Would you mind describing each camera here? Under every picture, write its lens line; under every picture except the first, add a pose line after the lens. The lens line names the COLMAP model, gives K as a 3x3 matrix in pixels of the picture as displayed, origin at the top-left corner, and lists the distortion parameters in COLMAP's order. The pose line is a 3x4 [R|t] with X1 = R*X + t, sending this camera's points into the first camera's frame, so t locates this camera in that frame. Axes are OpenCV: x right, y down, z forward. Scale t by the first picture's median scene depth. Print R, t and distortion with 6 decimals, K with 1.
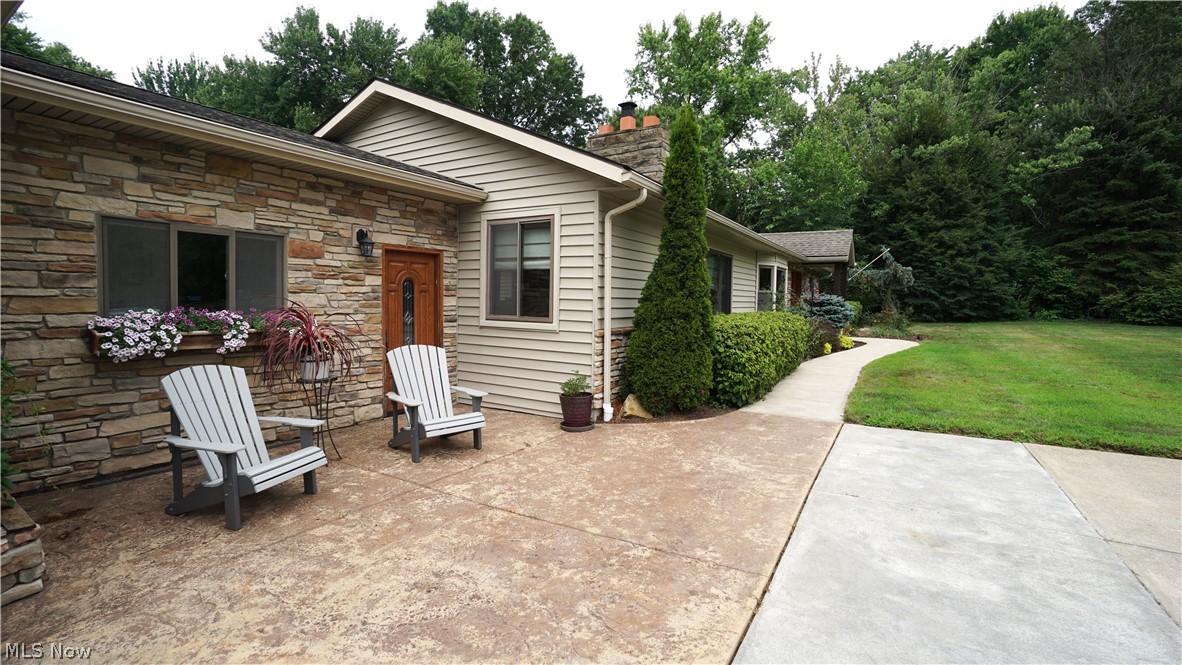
lens RADIAL K [[518.6, 0, 587.1], [0, 518.6, 323.1], [0, 0, 1]] dist [-0.052291, 0.015204]
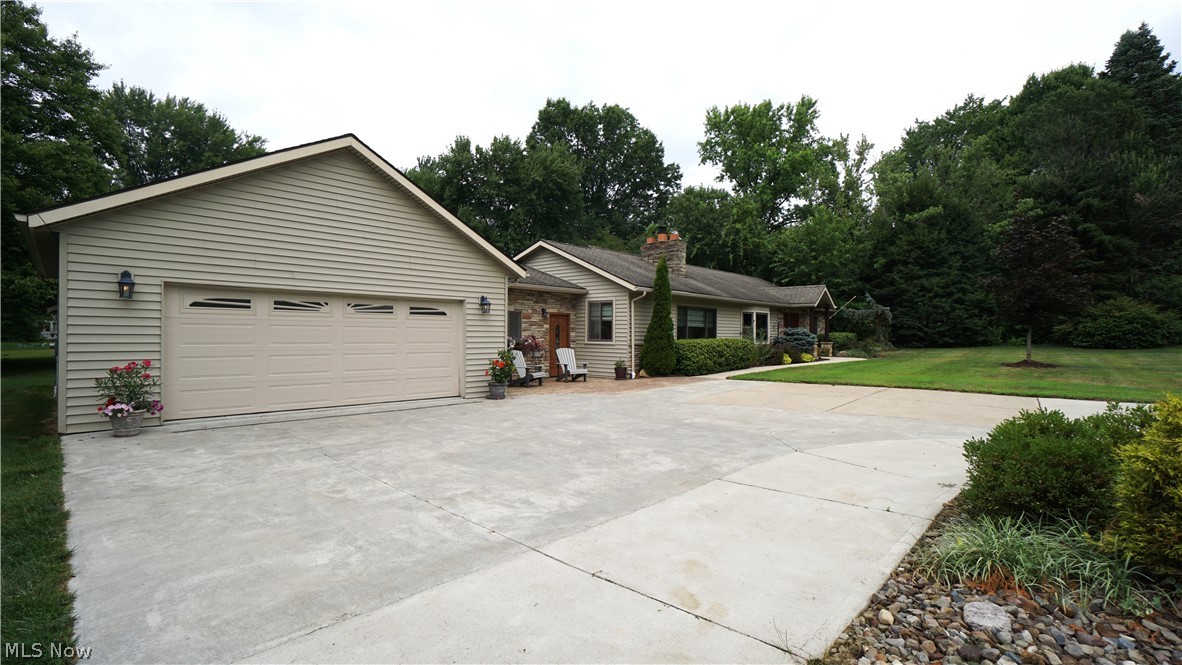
lens RADIAL K [[518.6, 0, 575.8], [0, 518.6, 338.1], [0, 0, 1]] dist [-0.052291, 0.015204]
pose [[0.978160, -0.009558, -0.207635, 0.280220], [0.000860, 0.999120, -0.041941, 0.087763], [0.207853, 0.040847, 0.977307, -1.514906]]
